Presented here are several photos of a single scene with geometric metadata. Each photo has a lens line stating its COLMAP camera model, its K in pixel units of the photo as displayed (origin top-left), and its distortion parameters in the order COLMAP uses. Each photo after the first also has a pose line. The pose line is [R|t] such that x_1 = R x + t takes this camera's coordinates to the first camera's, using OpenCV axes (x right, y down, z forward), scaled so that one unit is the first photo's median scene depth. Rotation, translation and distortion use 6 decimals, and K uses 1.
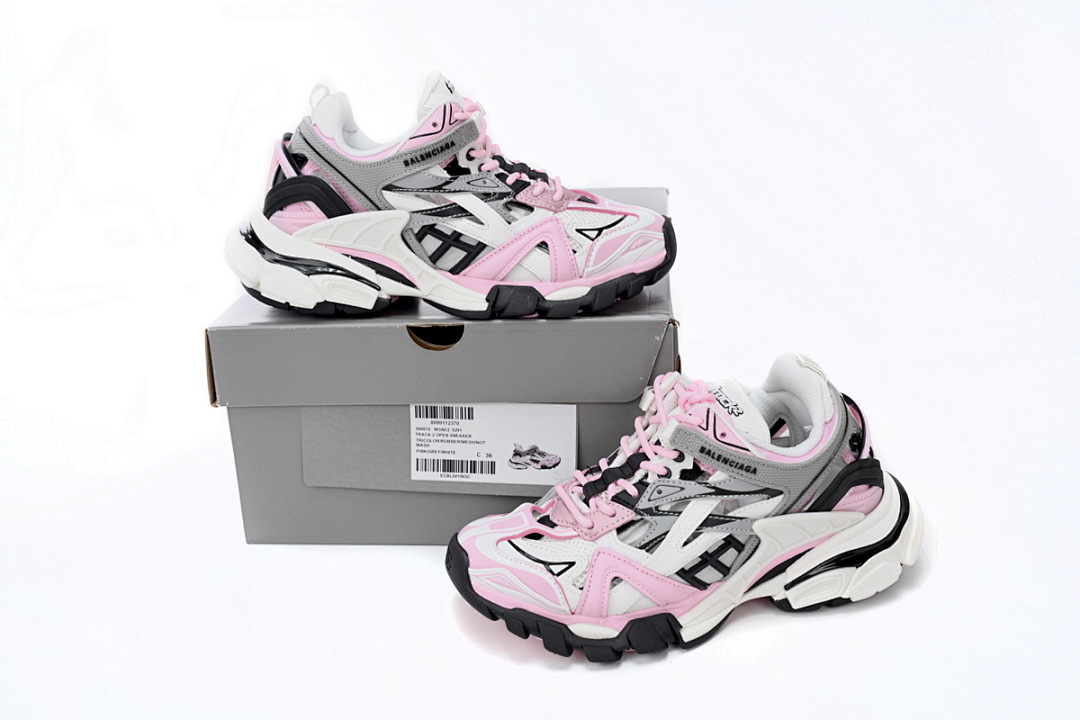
lens RADIAL K [[1195.8, 0, 534.2], [0, 1195.8, 365.8], [0, 0, 1]] dist [0.000570, 0.000000]
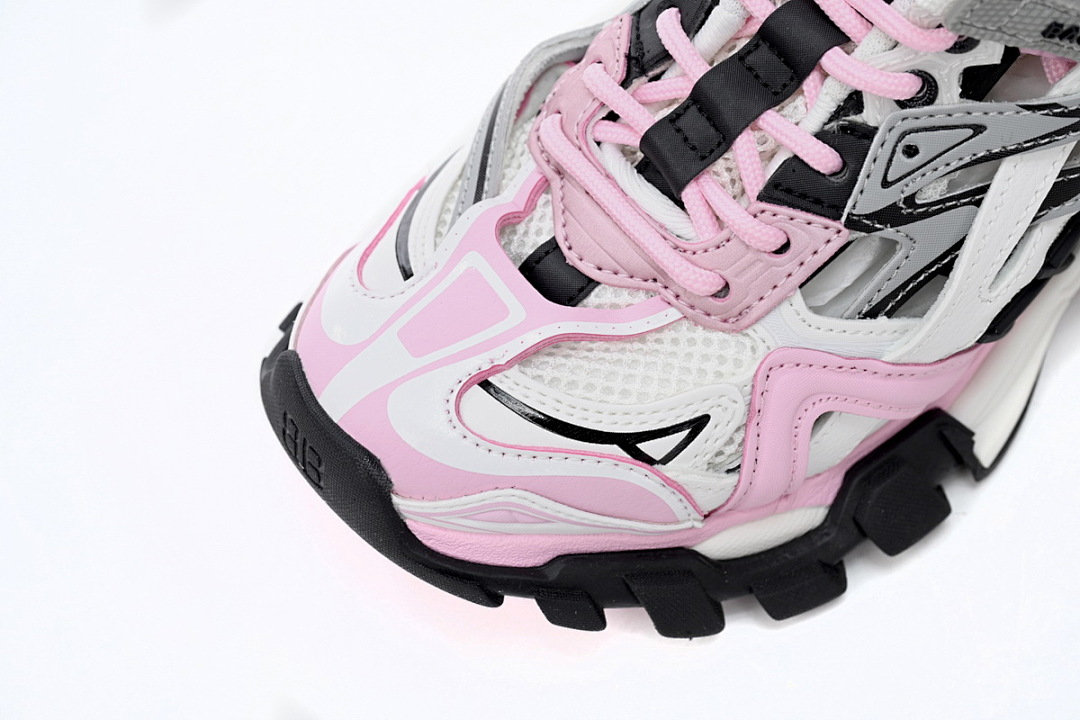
lens RADIAL K [[2177.6, 0, 538.1], [0, 2177.6, 351.1], [0, 0, 1]] dist [-0.016835, 0.000000]
pose [[0.932244, -0.313712, 0.180292, -0.114279], [0.131323, 0.757657, 0.639305, -0.246652], [-0.337157, -0.572312, 0.747519, 0.558506]]
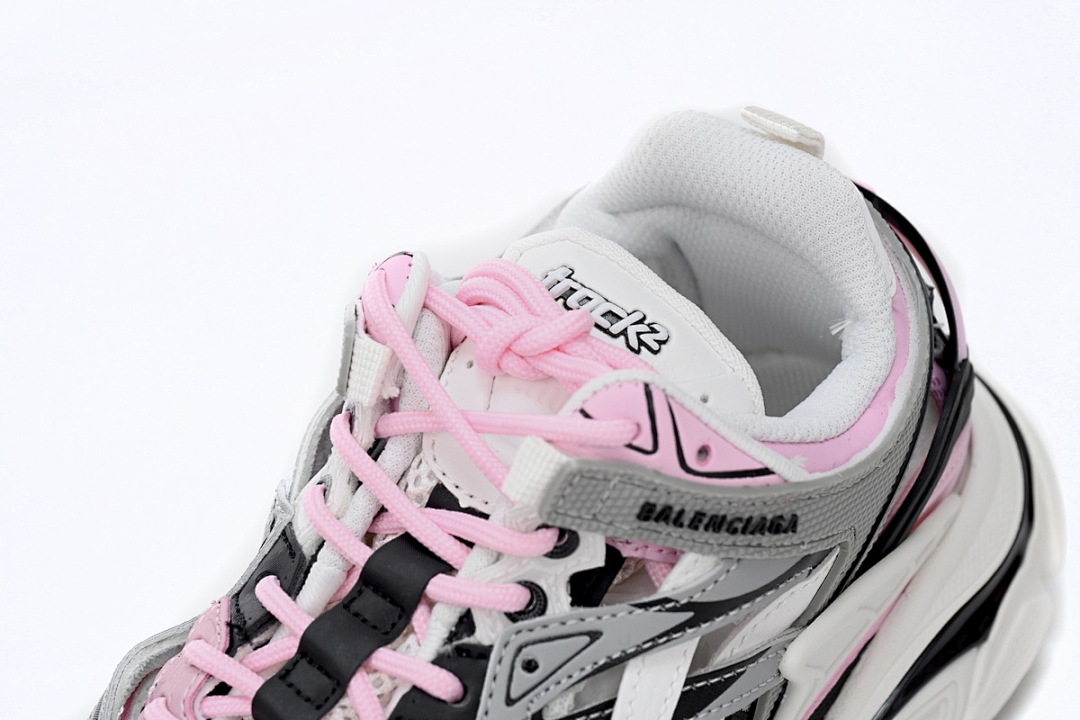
lens RADIAL K [[2604.7, 0, 533.5], [0, 2604.7, 360.5], [0, 0, 1]] dist [-0.055159, 0.000000]
pose [[0.846002, -0.286029, 0.449965, -0.181369], [0.167520, 0.943784, 0.284972, -0.167083], [-0.506180, -0.165709, 0.846358, 0.429380]]
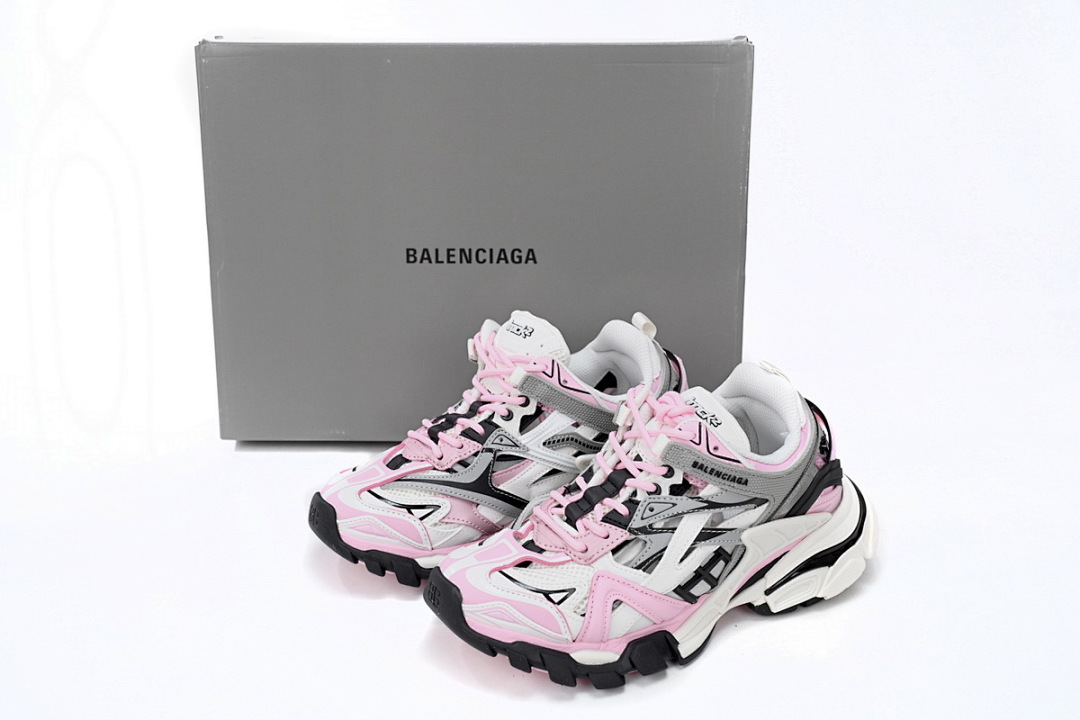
lens RADIAL K [[1195.8, 0, 534.1], [0, 1195.8, 355.5], [0, 0, 1]] dist [0.000570, 0.000000]
pose [[0.974326, -0.046857, 0.220212, -0.200389], [0.043483, 0.998851, 0.020146, -0.045276], [-0.220903, -0.010054, 0.975244, 0.061644]]
